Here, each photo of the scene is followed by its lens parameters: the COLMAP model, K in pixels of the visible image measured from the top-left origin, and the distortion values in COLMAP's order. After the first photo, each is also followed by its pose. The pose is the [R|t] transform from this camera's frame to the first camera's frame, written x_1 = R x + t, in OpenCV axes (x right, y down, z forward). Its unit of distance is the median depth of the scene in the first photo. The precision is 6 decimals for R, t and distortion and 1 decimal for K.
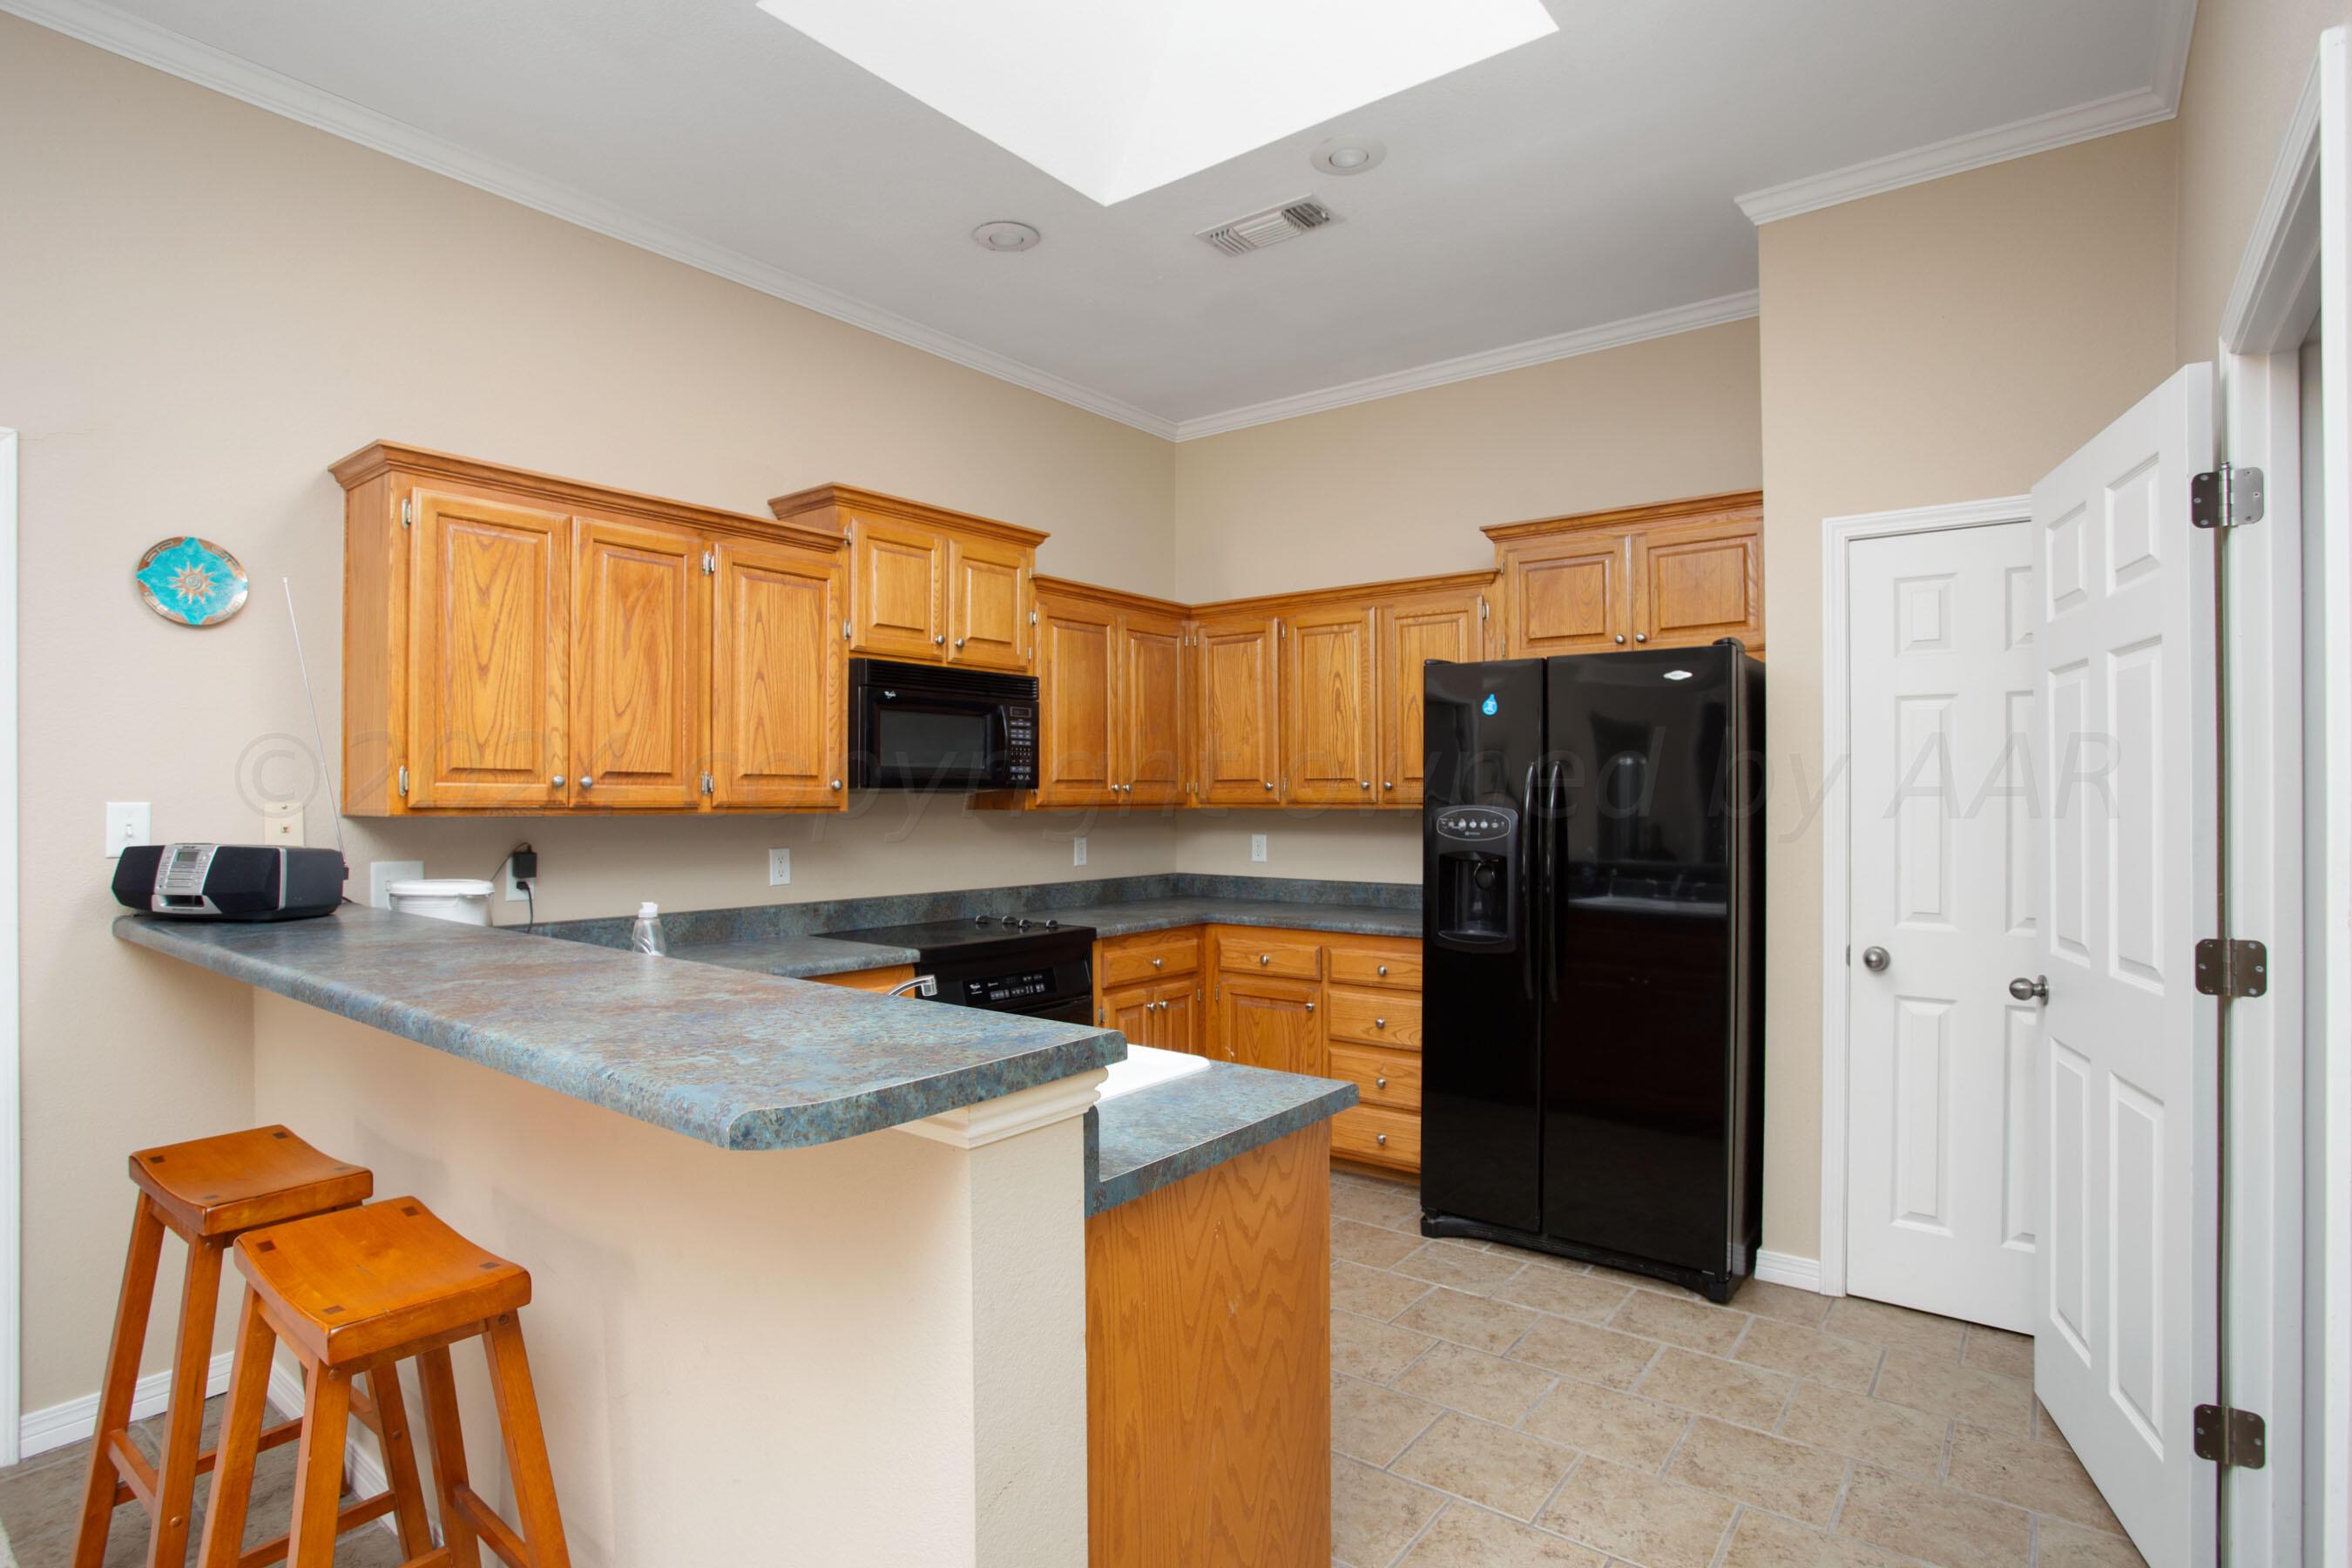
lens RADIAL K [[1205.0, 0, 1167.7], [0, 1205.0, 764.1], [0, 0, 1]] dist [-0.026670, 0.000035]
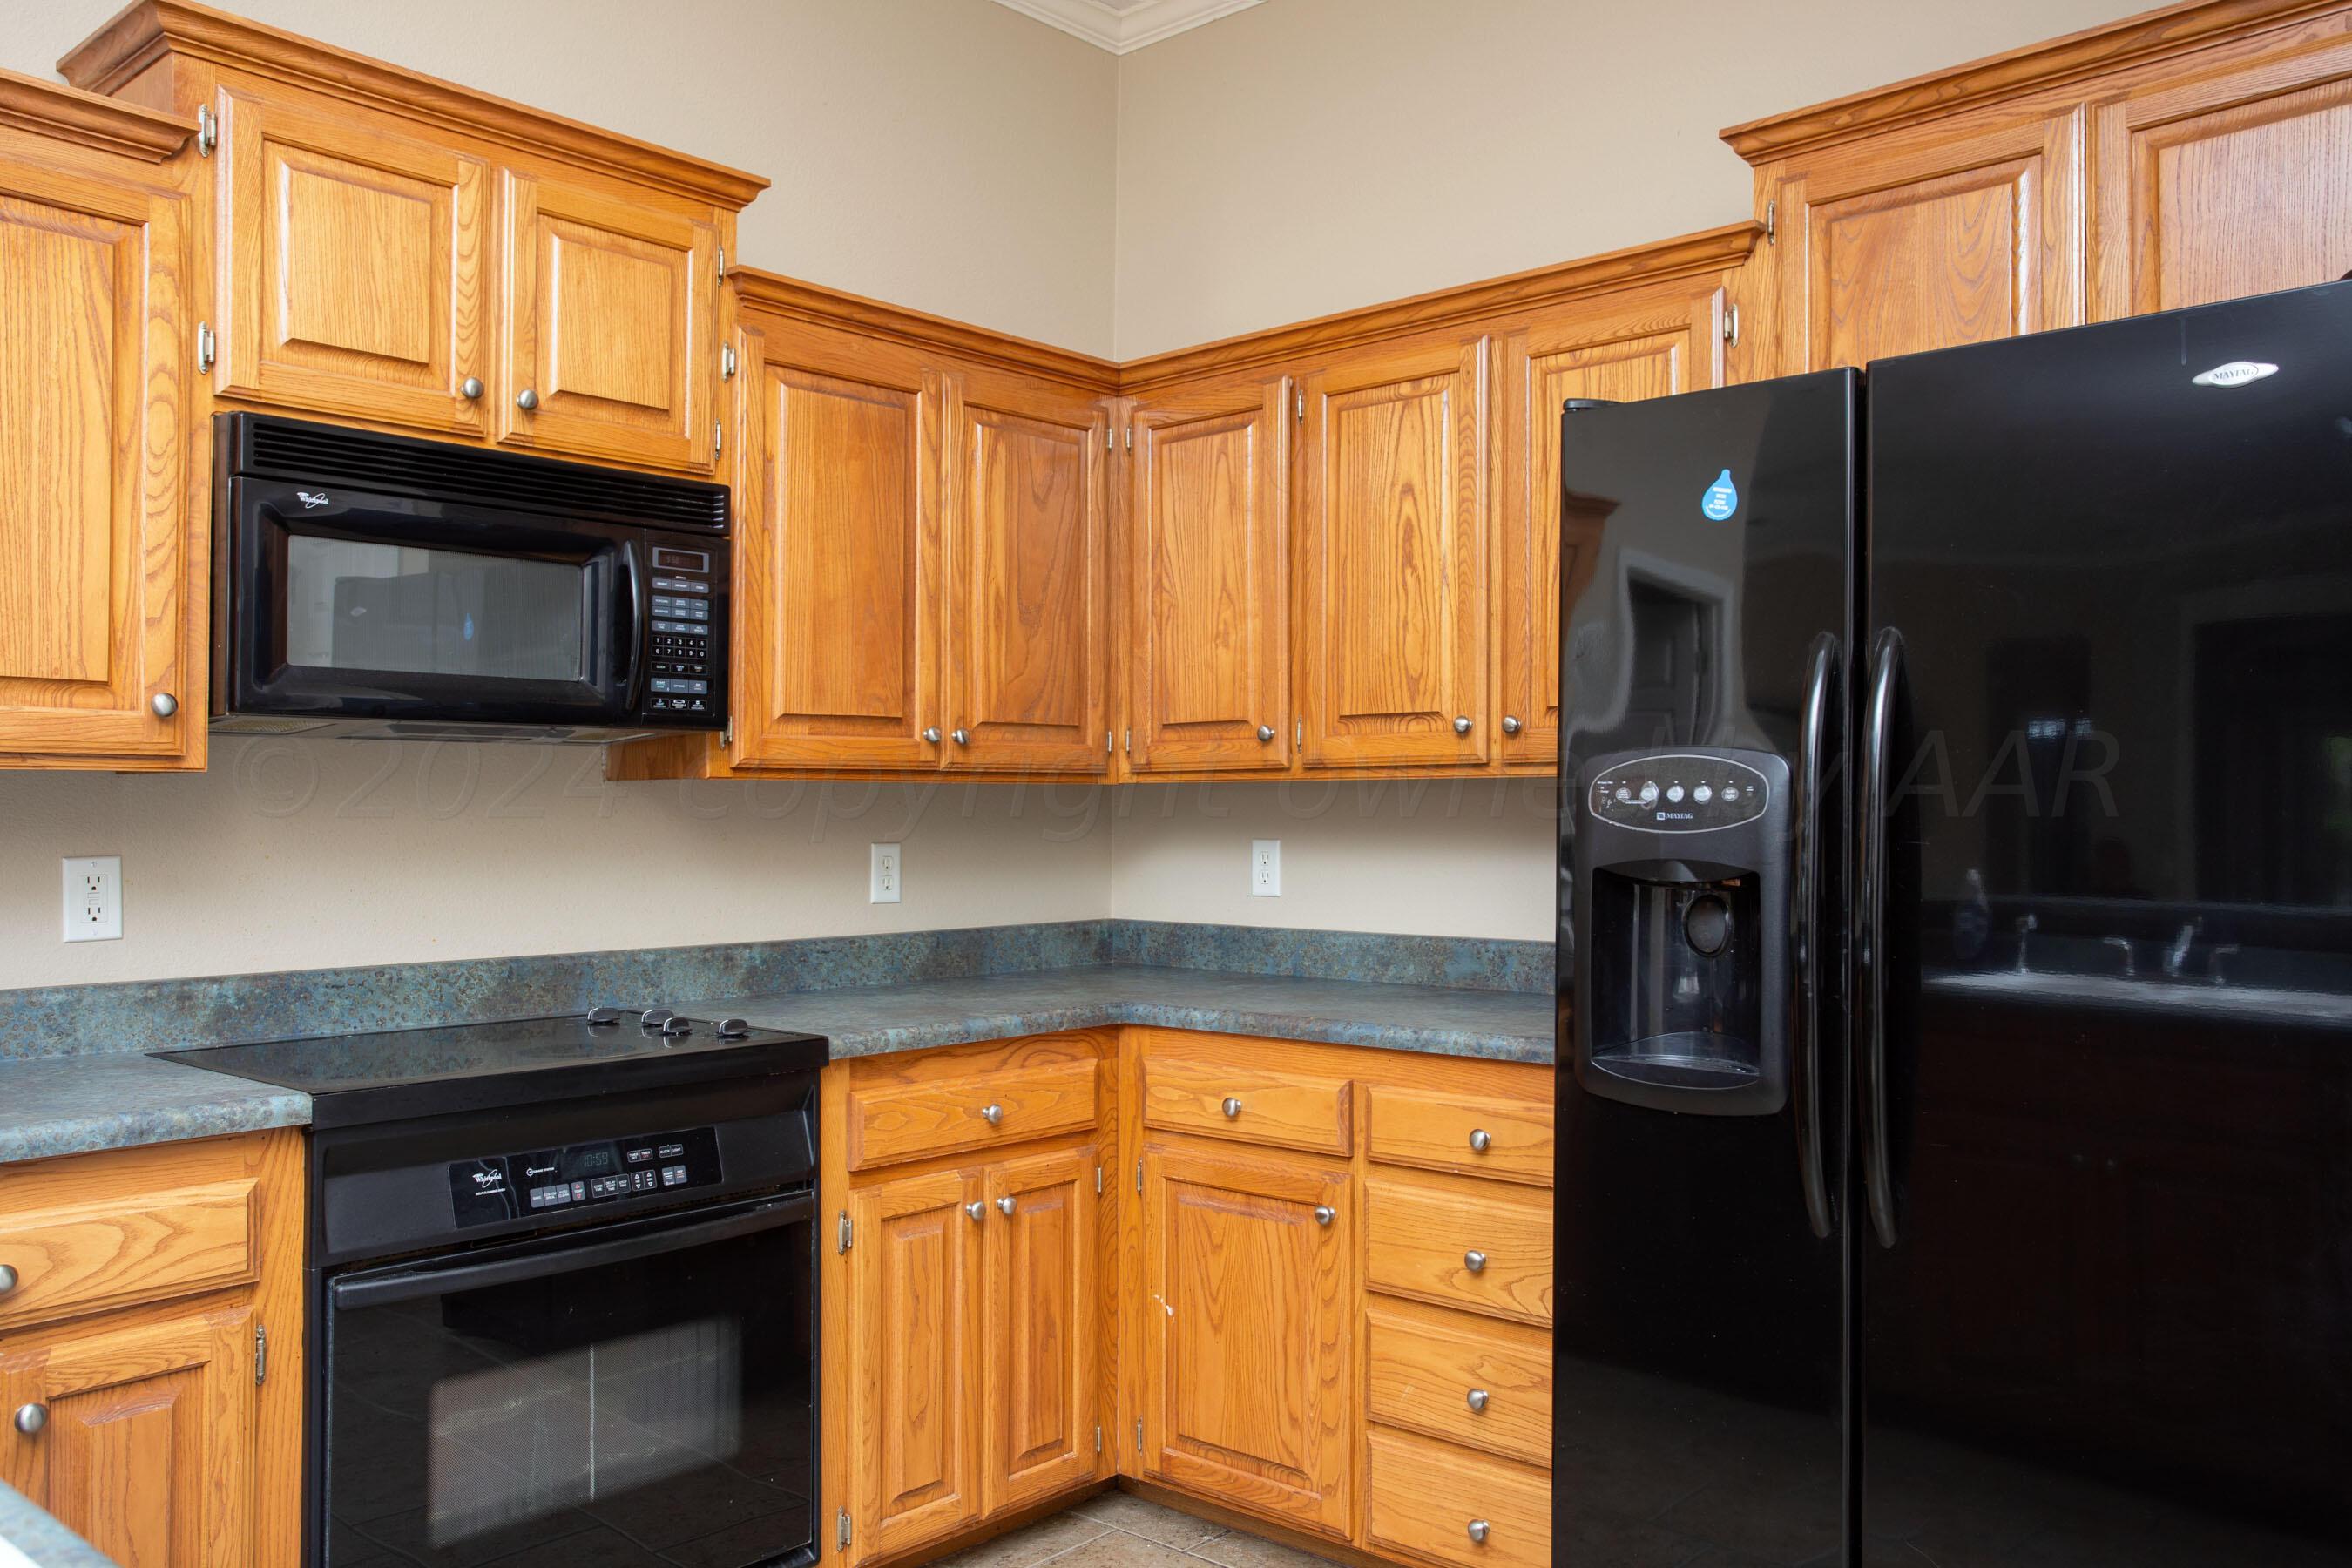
lens RADIAL K [[1832.9, 0, 1175.1], [0, 1832.9, 794.5], [0, 0, 1]] dist [0.024544, 0.014795]
pose [[0.997682, -0.001994, -0.068020, 0.110747], [0.003108, 0.999863, 0.016264, 0.034687], [0.067978, -0.016437, 0.997551, 0.322876]]
